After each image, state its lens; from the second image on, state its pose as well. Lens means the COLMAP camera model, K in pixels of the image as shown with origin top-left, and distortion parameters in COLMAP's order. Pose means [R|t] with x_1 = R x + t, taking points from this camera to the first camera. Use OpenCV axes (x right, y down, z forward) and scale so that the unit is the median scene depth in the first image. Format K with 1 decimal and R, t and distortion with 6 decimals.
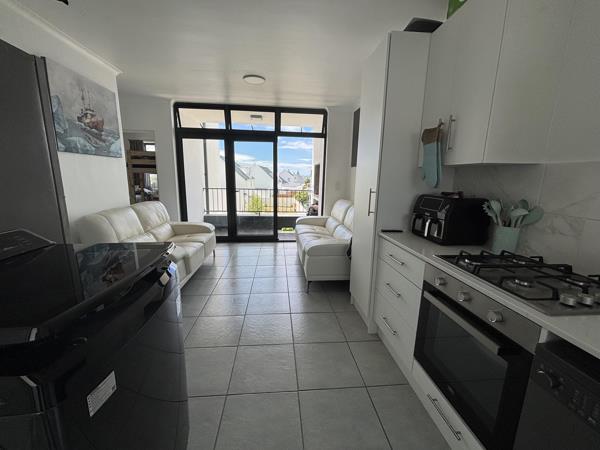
lens RADIAL K [[243.9, 0, 303.5], [0, 243.9, 224.8], [0, 0, 1]] dist [0.013016, 0.001068]
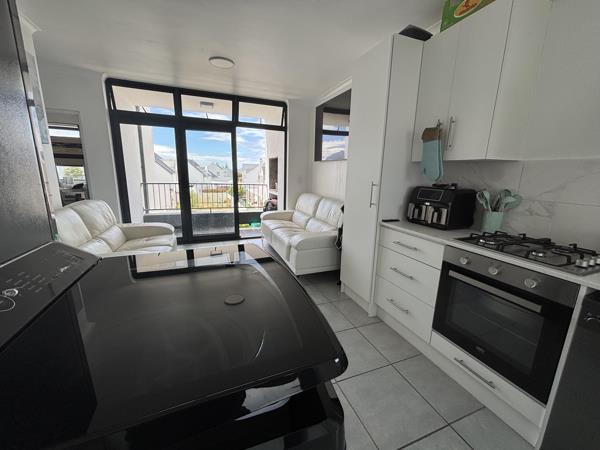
lens RADIAL K [[243.9, 0, 302.6], [0, 243.9, 225.2], [0, 0, 1]] dist [0.013016, 0.001068]
pose [[0.961611, -0.055152, 0.268816, -0.200762], [0.048506, 0.998332, 0.031309, -0.004345], [-0.270094, -0.017067, 0.962683, 0.034556]]
